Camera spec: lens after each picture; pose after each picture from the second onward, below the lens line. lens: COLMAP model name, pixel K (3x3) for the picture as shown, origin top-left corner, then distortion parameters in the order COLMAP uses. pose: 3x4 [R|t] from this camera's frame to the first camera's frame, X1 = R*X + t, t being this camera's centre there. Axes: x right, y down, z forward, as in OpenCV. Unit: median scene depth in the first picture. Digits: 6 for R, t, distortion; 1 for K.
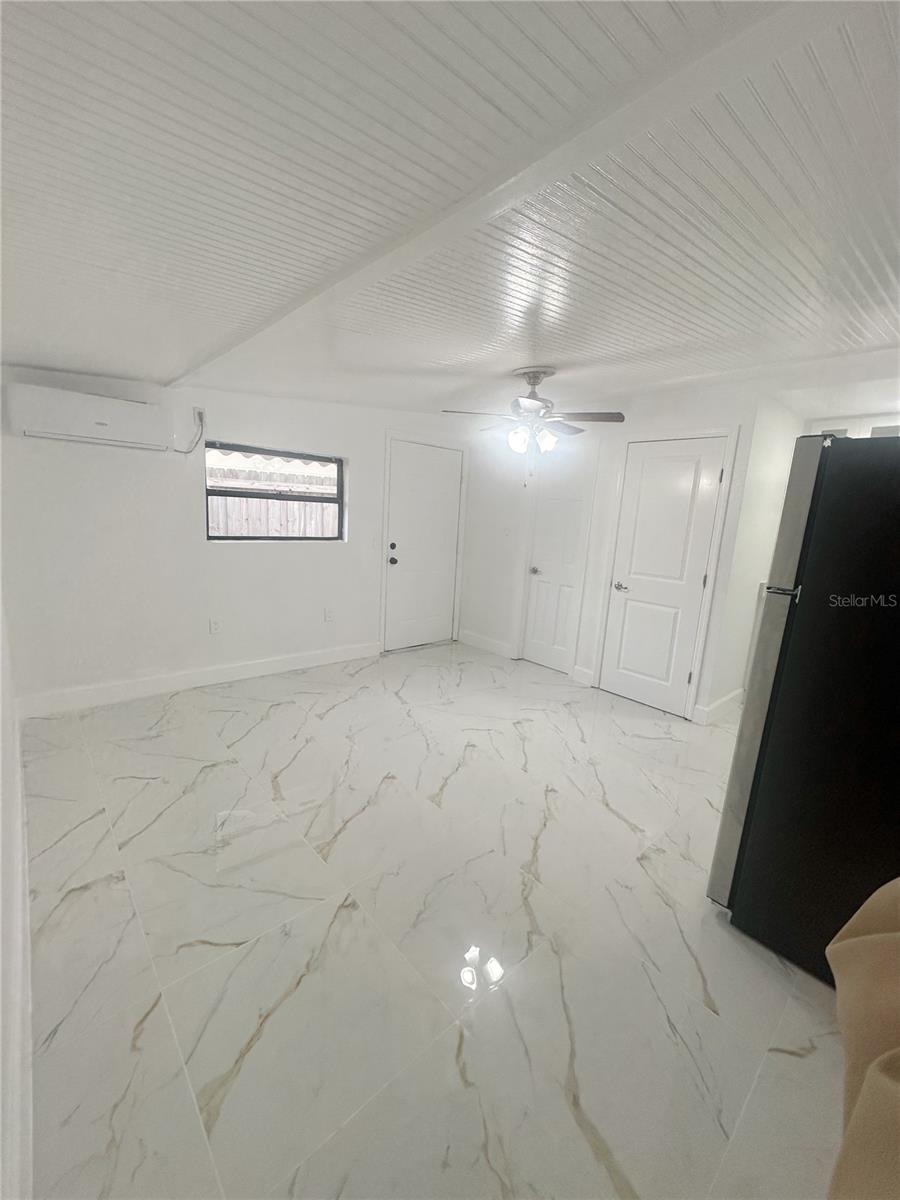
lens RADIAL K [[483.0, 0, 444.6], [0, 483.0, 600.6], [0, 0, 1]] dist [-0.001411, -0.000143]
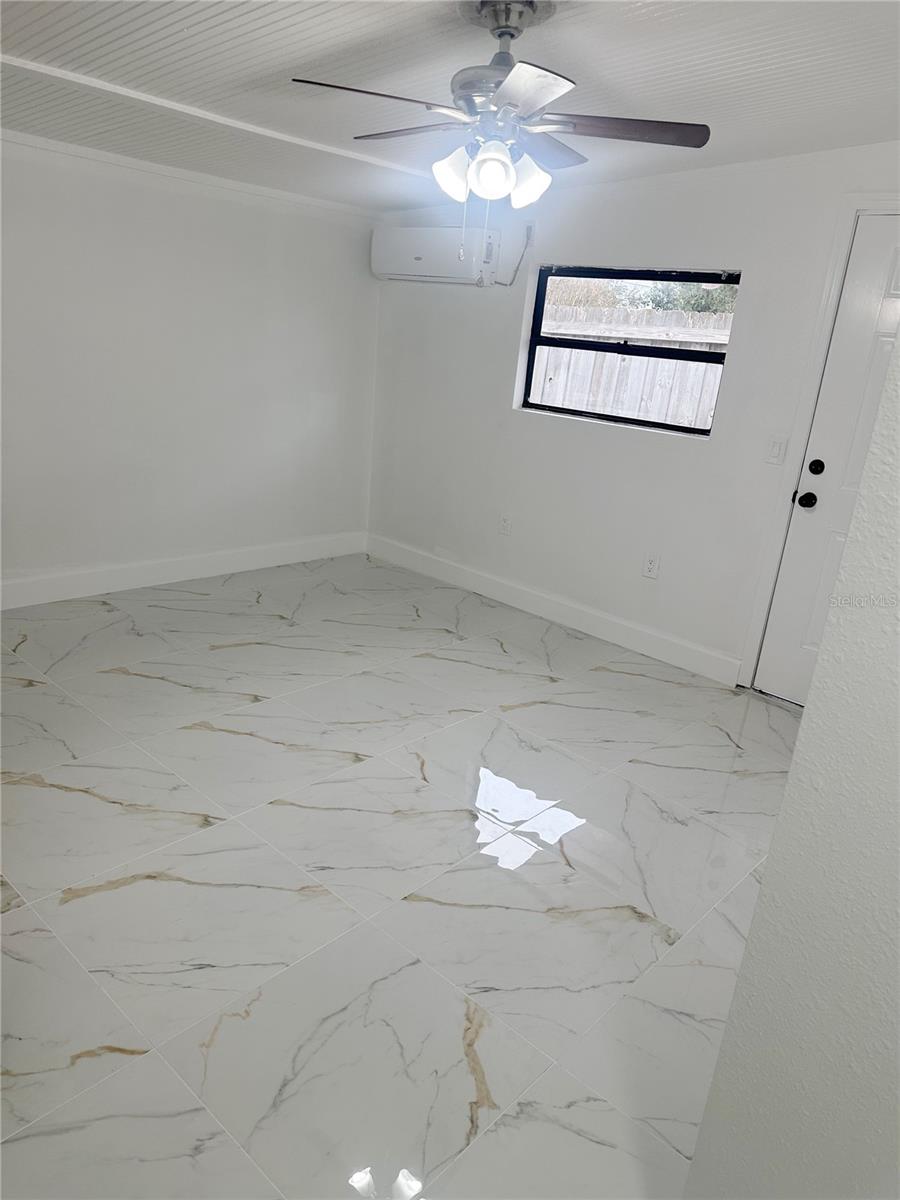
lens RADIAL K [[834.0, 0, 450.9], [0, 834.0, 594.4], [0, 0, 1]] dist [0.097103, -0.123643]
pose [[0.107100, 0.256662, -0.960549, 0.802645], [-0.266642, 0.938129, 0.220942, -0.108602], [0.957827, 0.232460, 0.168911, 0.735681]]
